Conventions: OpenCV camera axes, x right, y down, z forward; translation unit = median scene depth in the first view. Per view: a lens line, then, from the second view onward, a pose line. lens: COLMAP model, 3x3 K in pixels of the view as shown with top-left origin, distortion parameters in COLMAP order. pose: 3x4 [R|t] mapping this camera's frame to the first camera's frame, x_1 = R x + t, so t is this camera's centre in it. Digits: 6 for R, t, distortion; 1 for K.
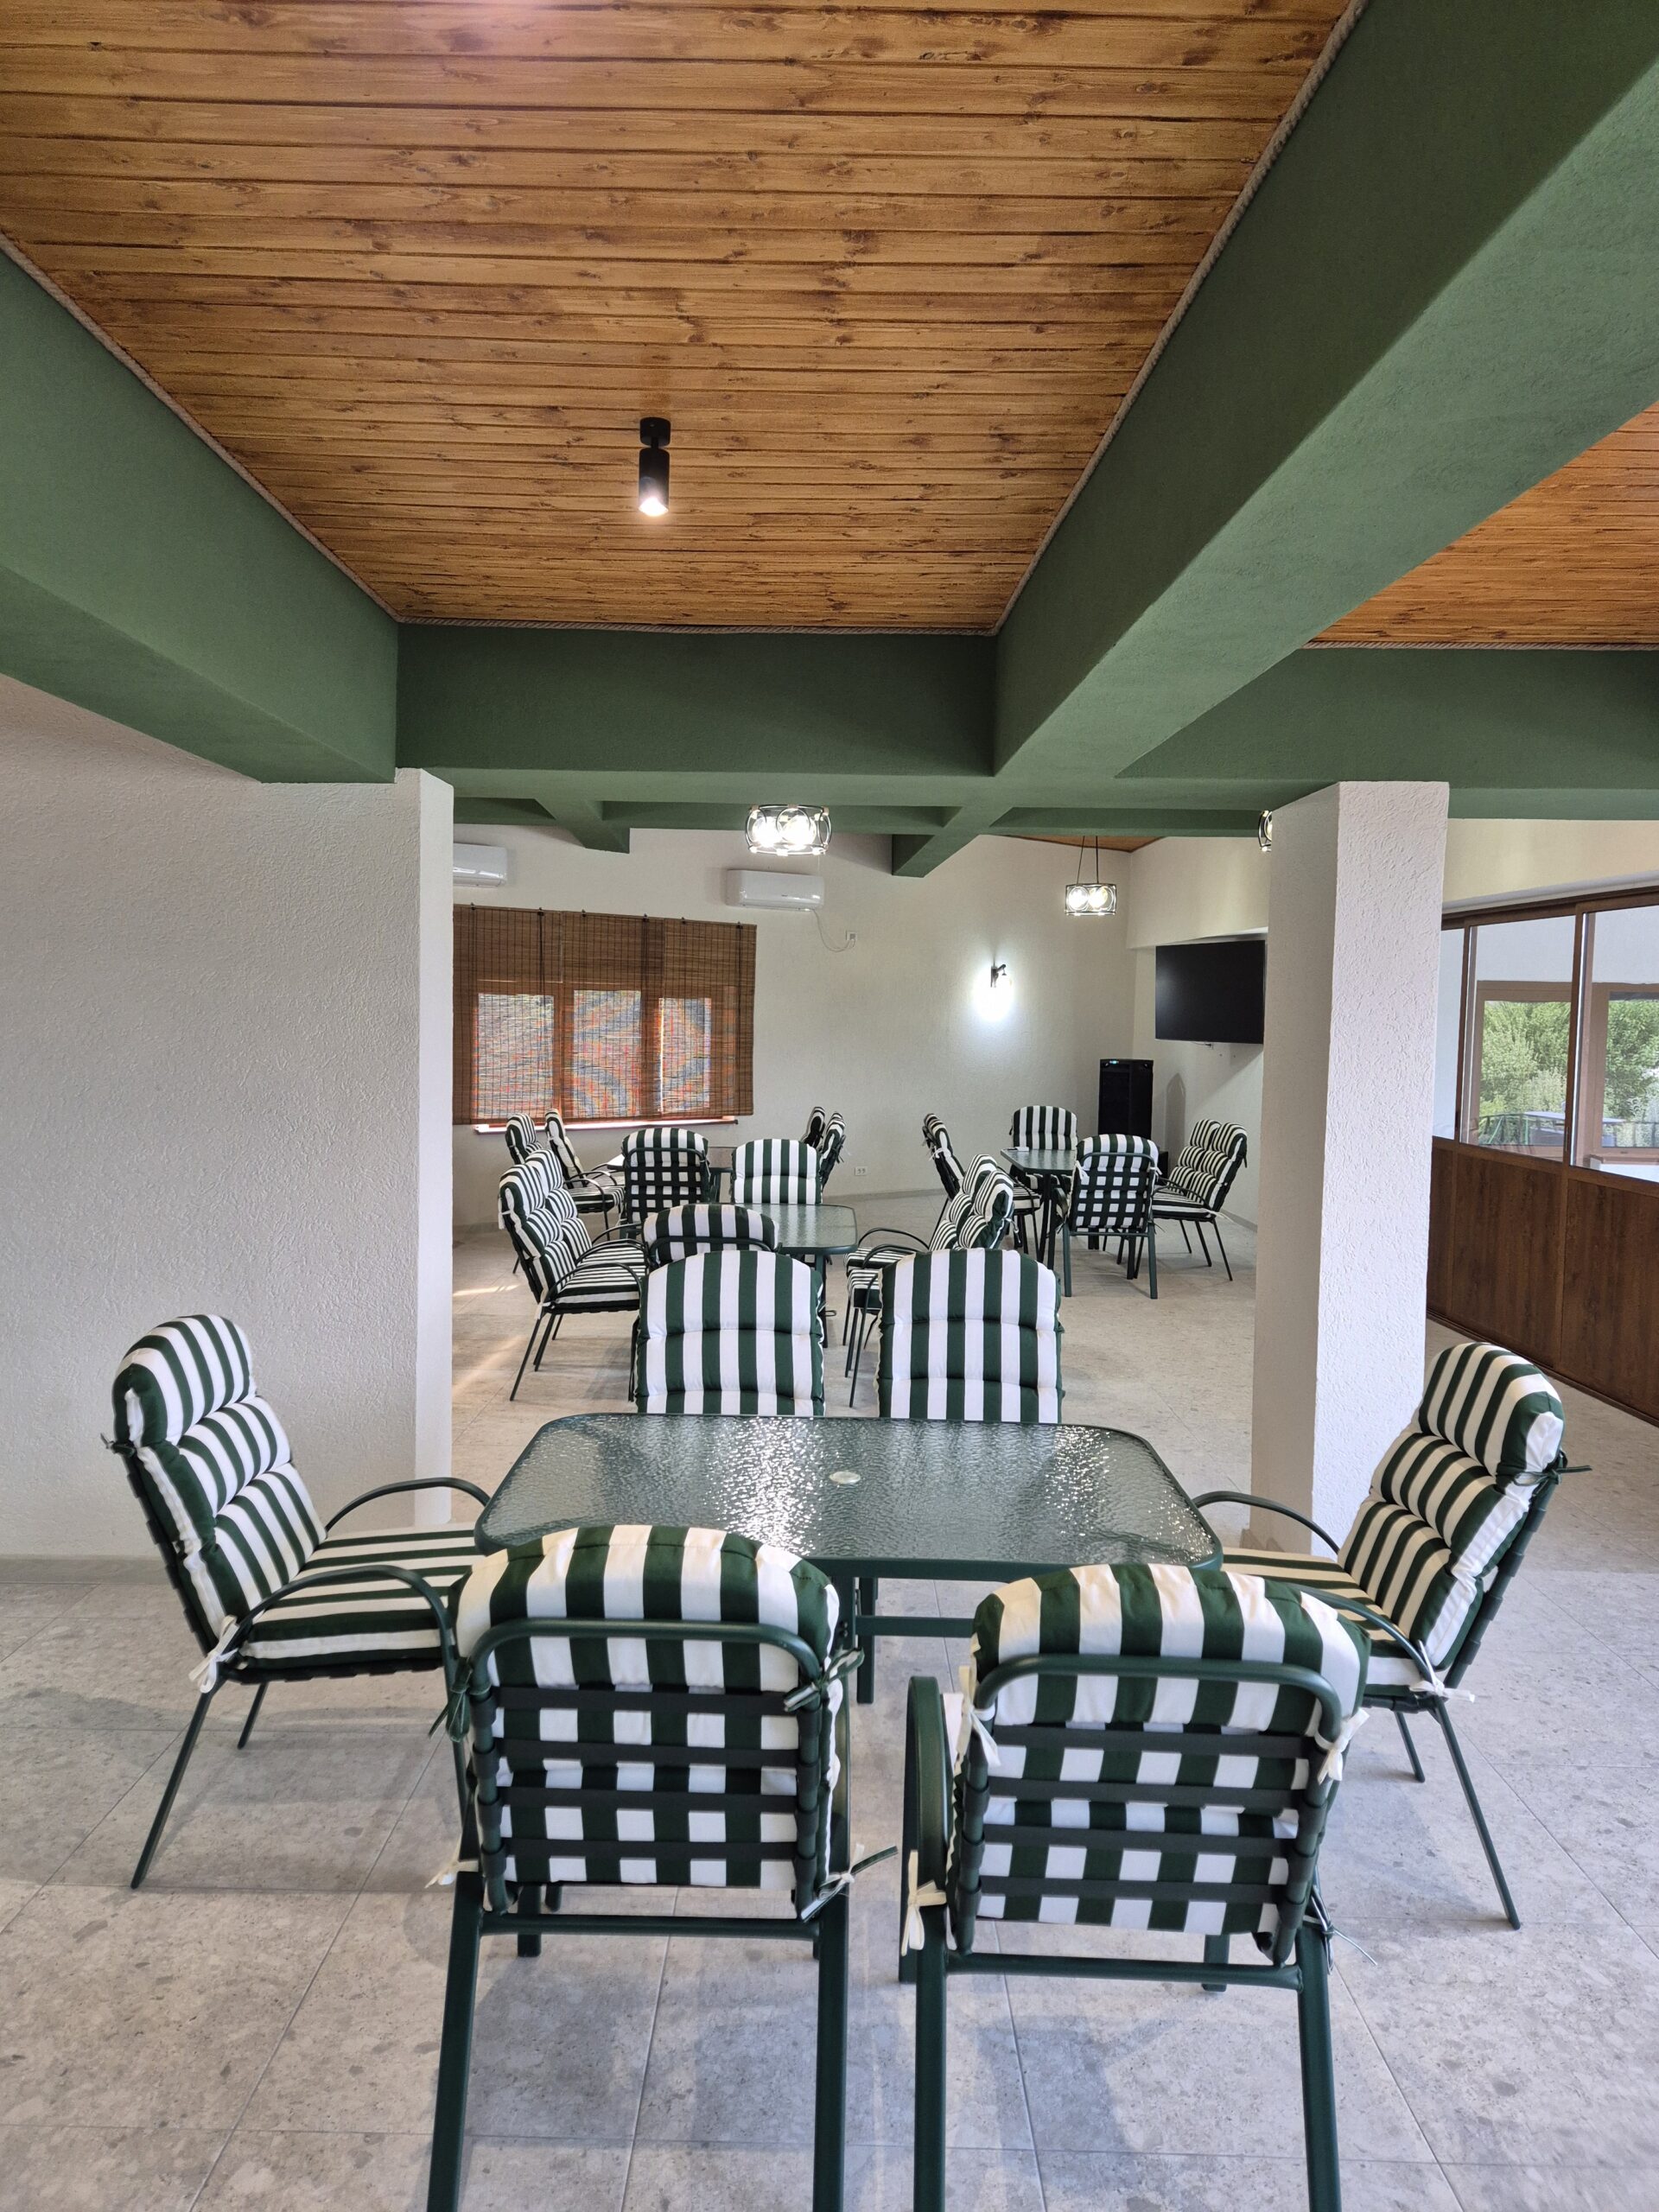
lens RADIAL K [[1476.2, 0, 822.3], [0, 1476.2, 1087.1], [0, 0, 1]] dist [0.085775, -0.062013]
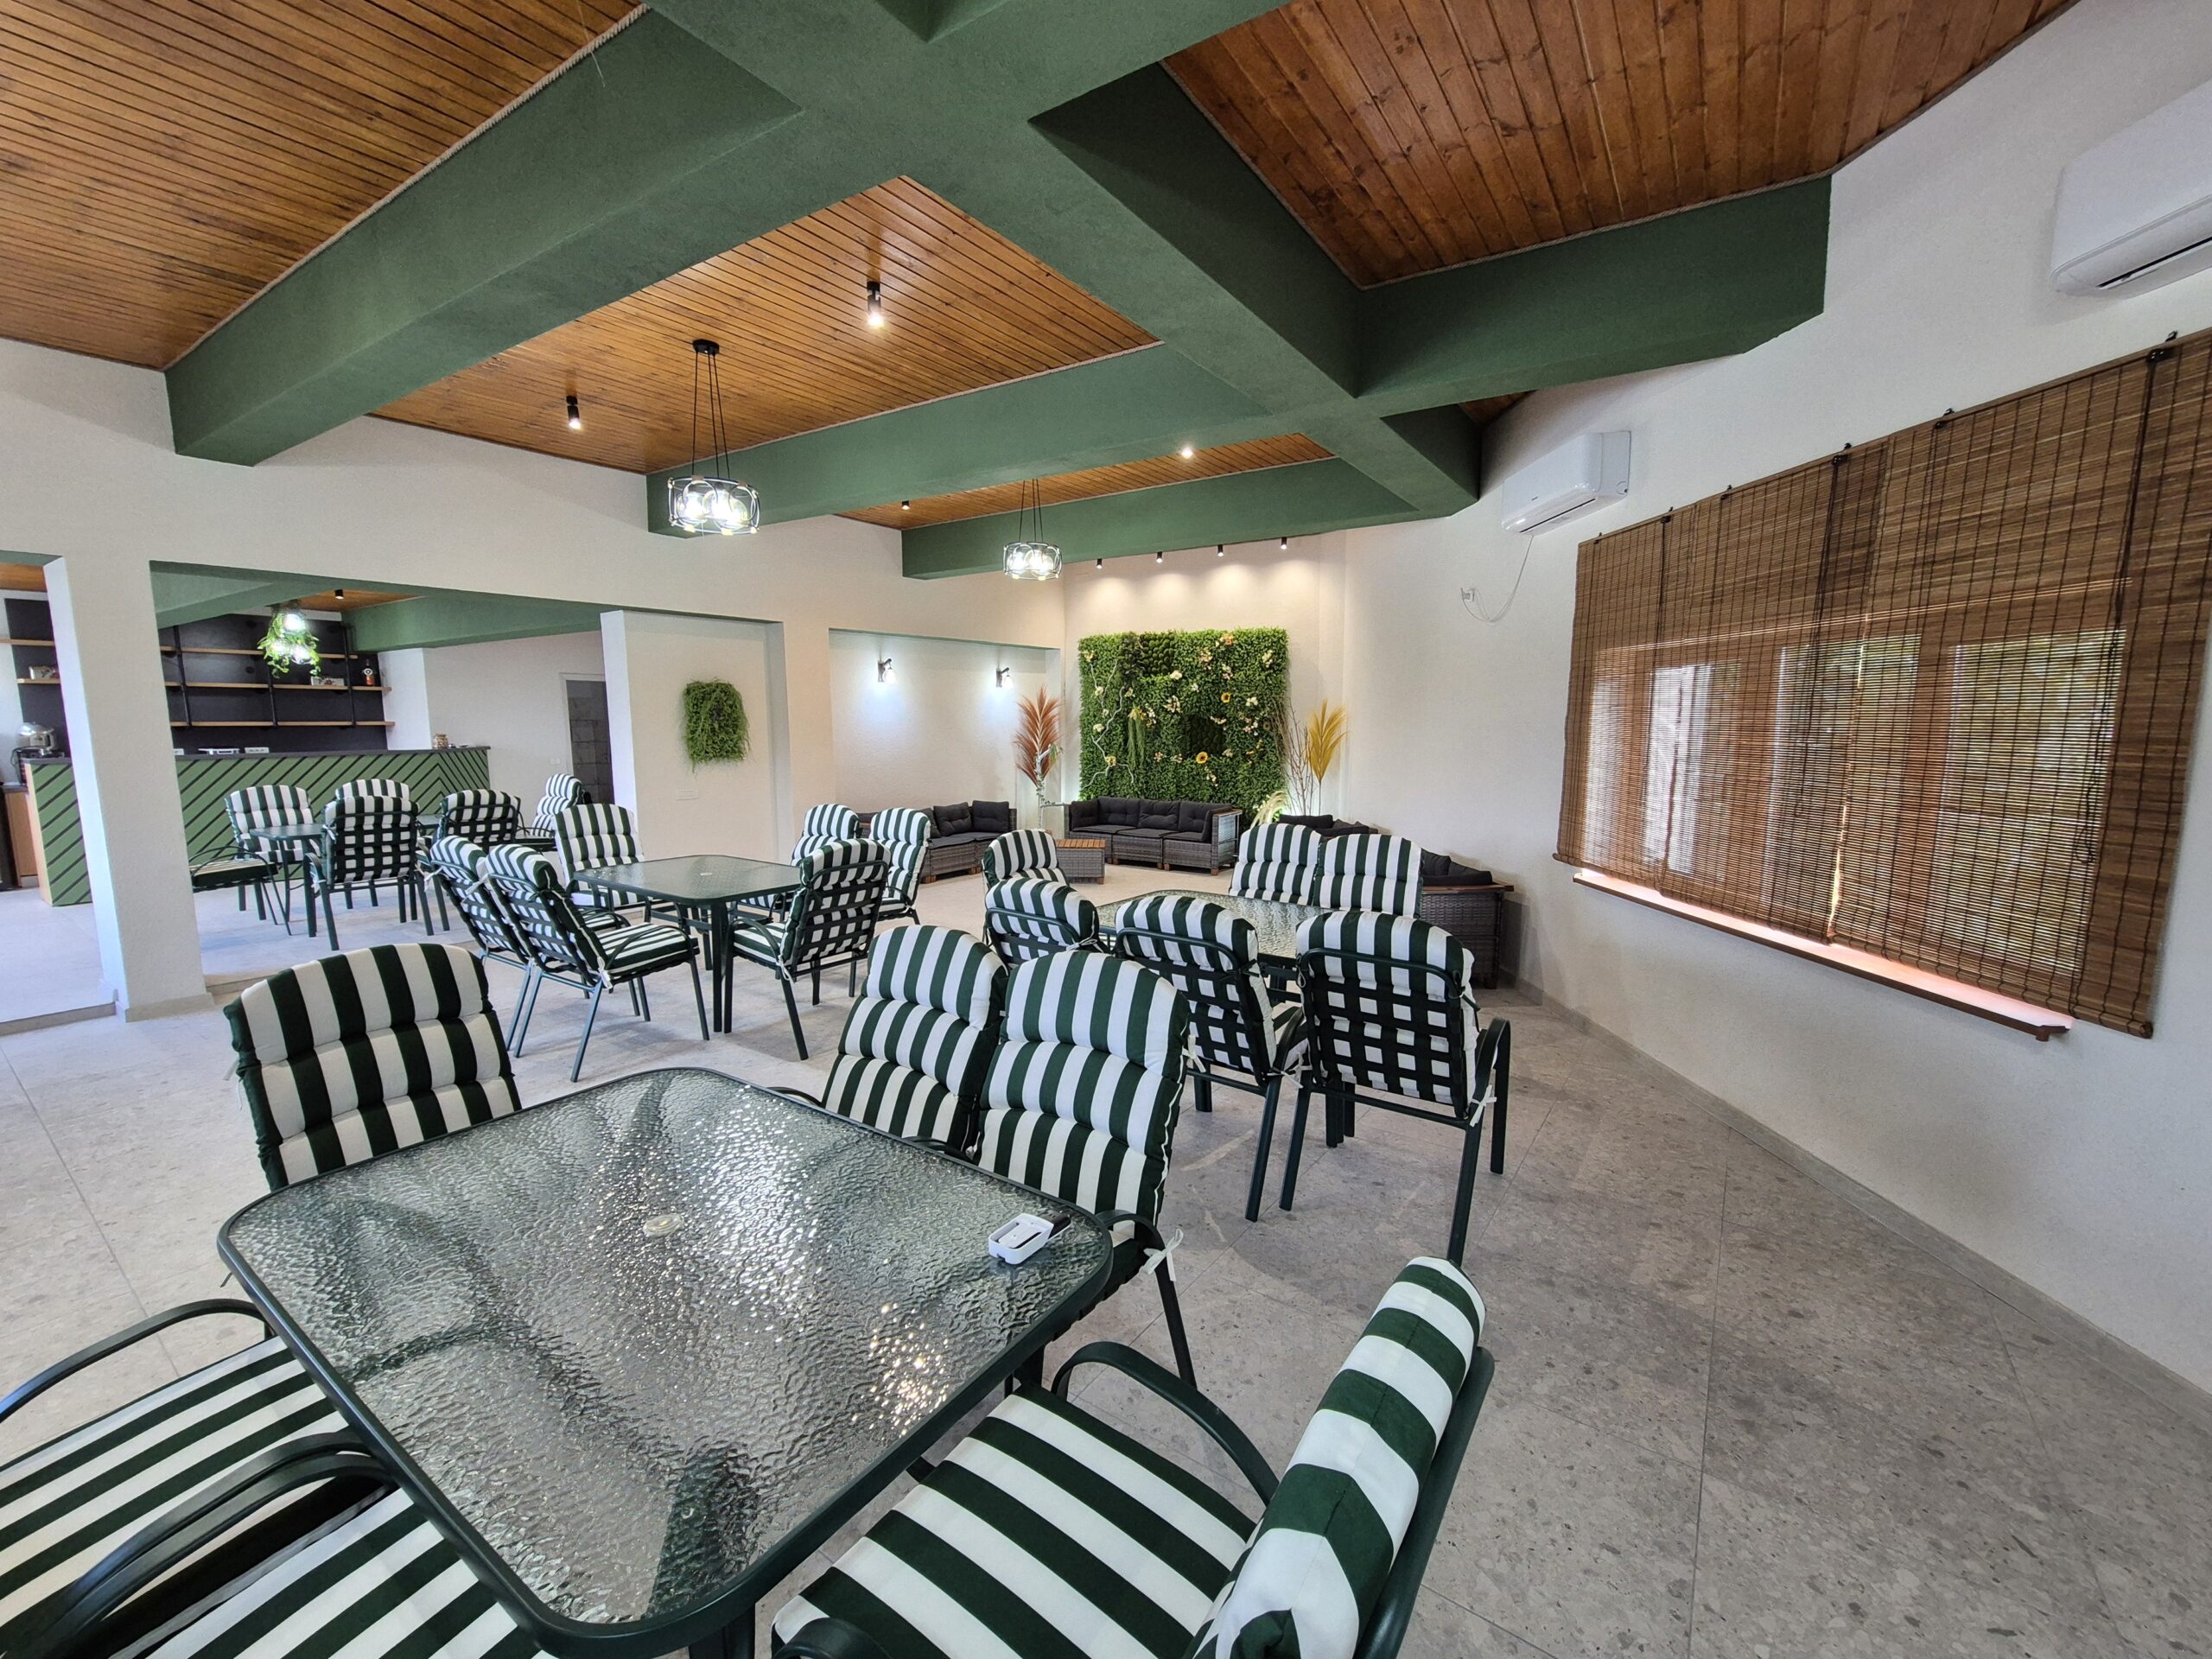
lens RADIAL K [[910.9, 0, 1103.3], [0, 910.9, 838.6], [0, 0, 1]] dist [0.002808, -0.000303]
pose [[-0.579905, 0.090336, -0.809660, 0.218418], [-0.053598, 0.987450, 0.148561, -0.035874], [0.812919, 0.129547, -0.567786, 1.005932]]
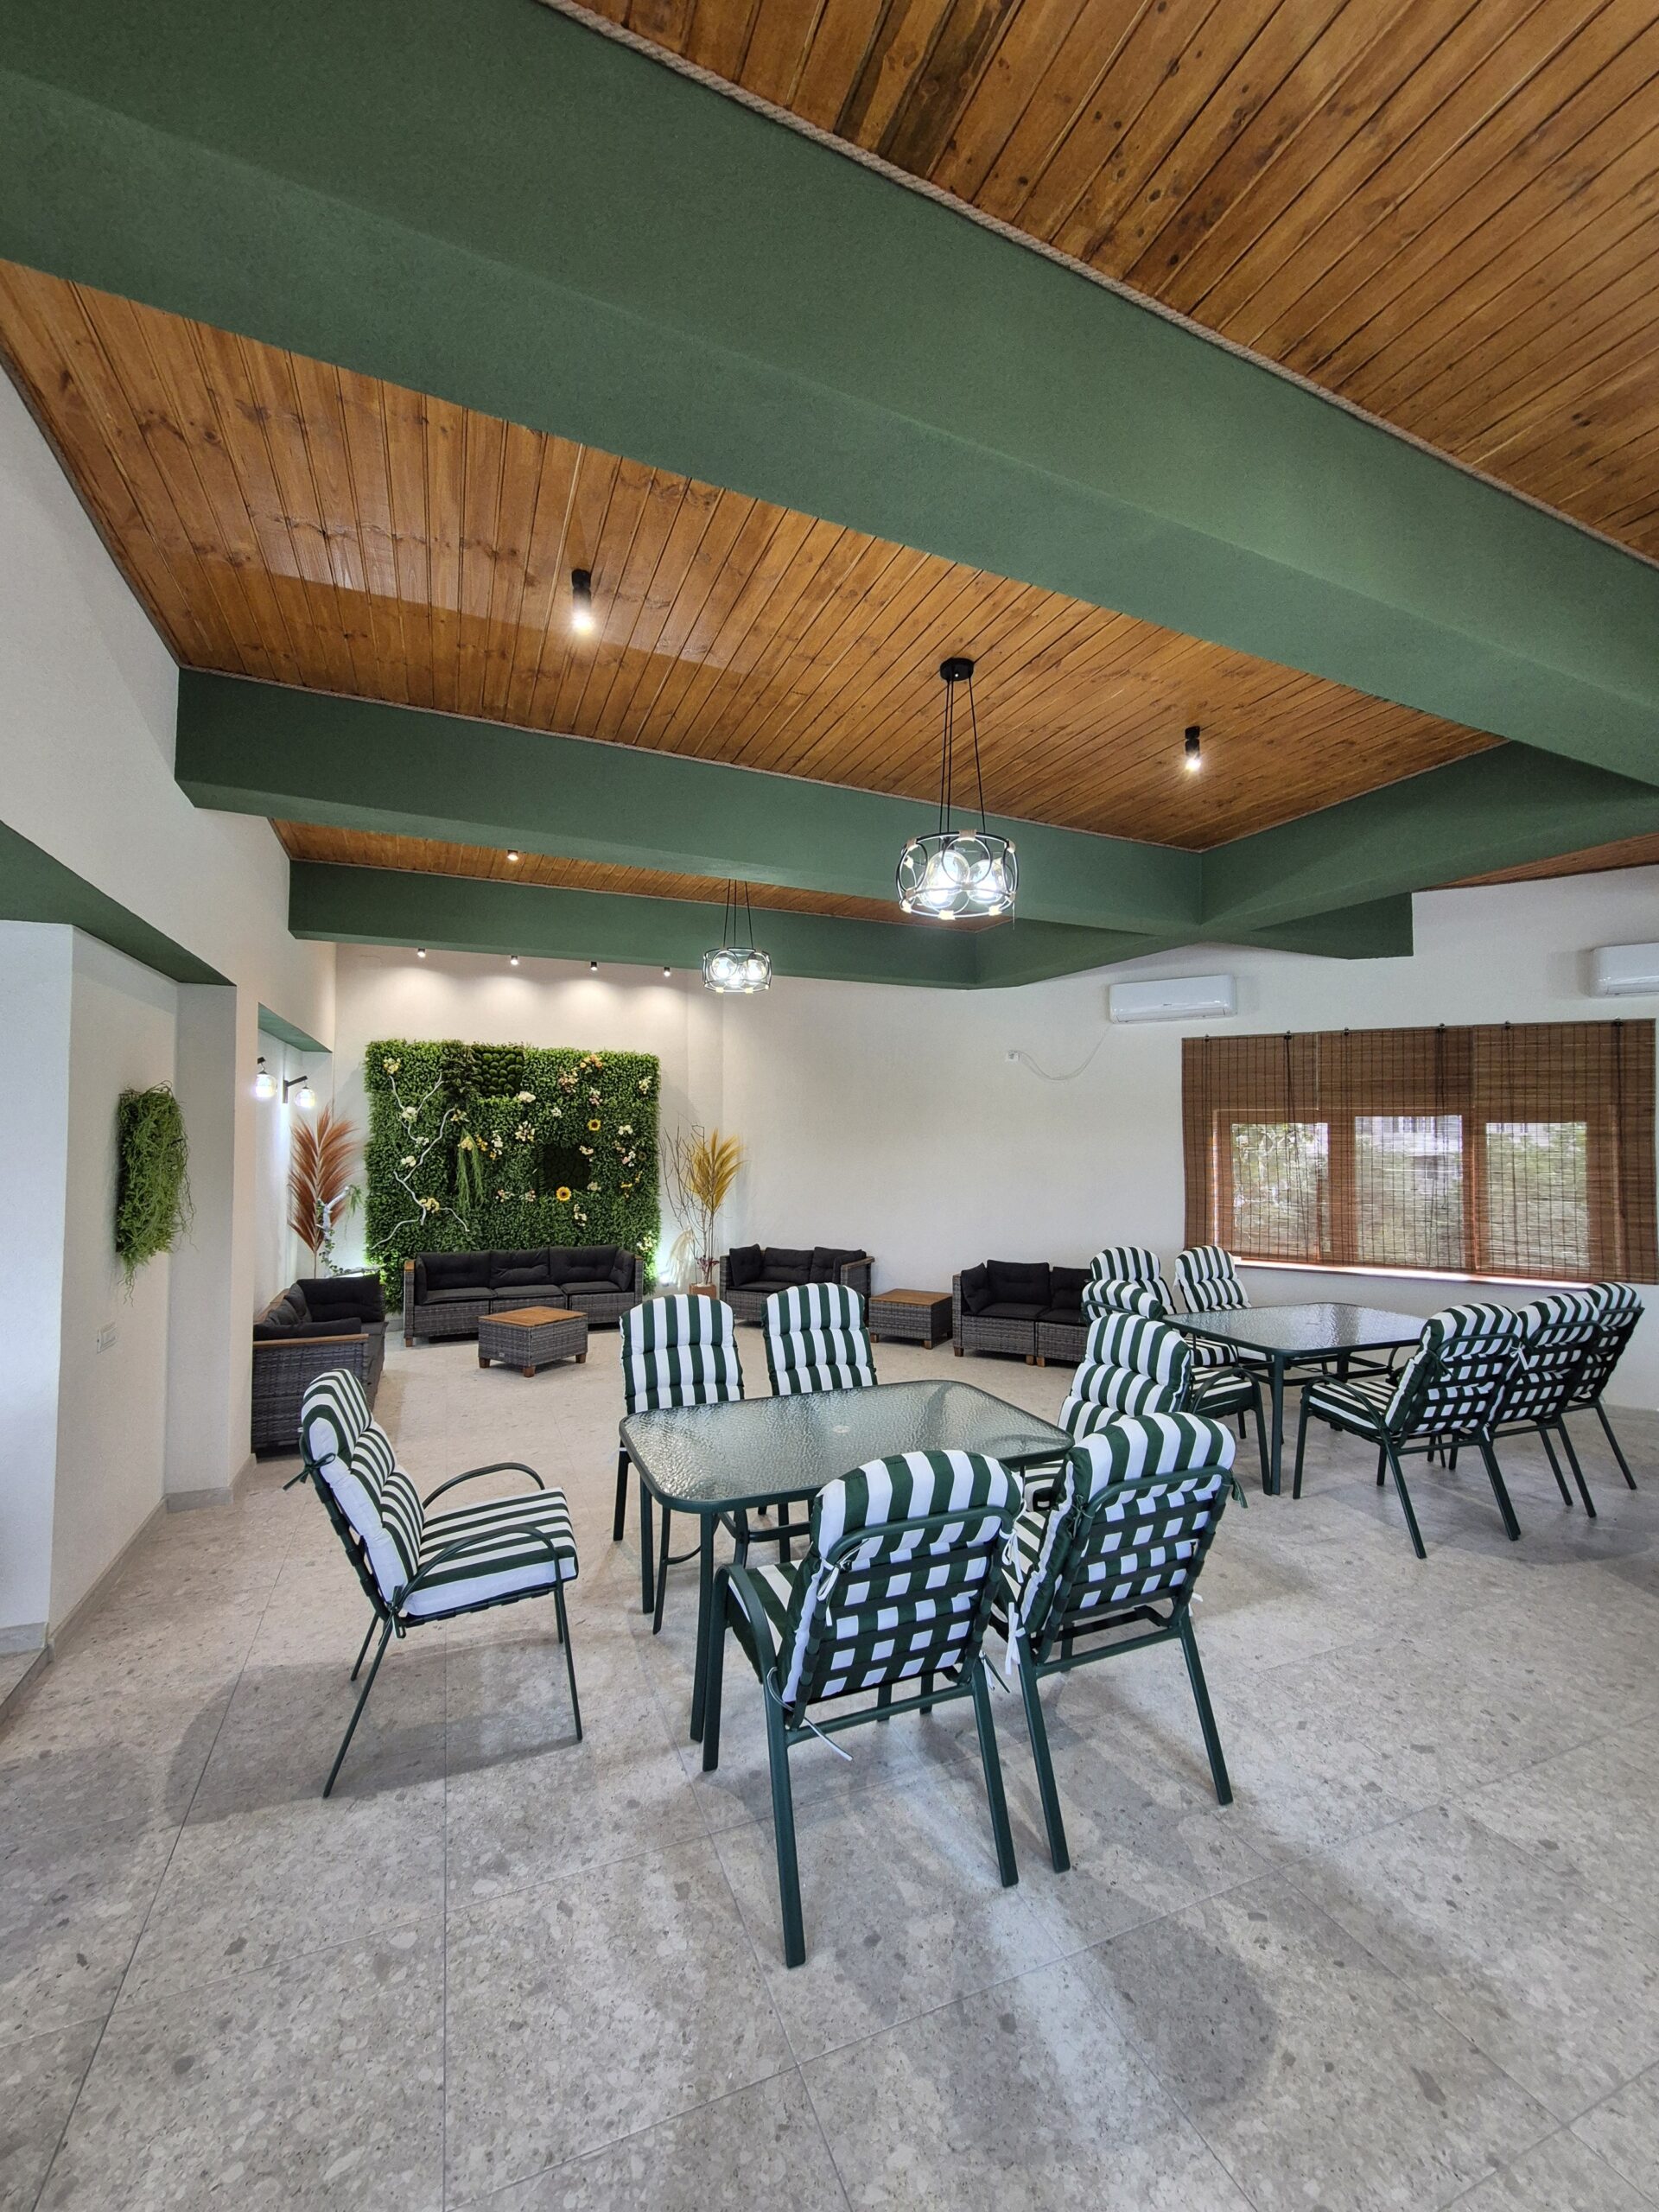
lens RADIAL K [[910.9, 0, 815.5], [0, 910.9, 1095.8], [0, 0, 1]] dist [0.002808, -0.000303]
pose [[0.382524, -0.054752, -0.922322, 0.221887], [-0.047692, 0.995742, -0.078890, -0.019026], [0.922714, 0.074165, 0.378284, 0.489299]]
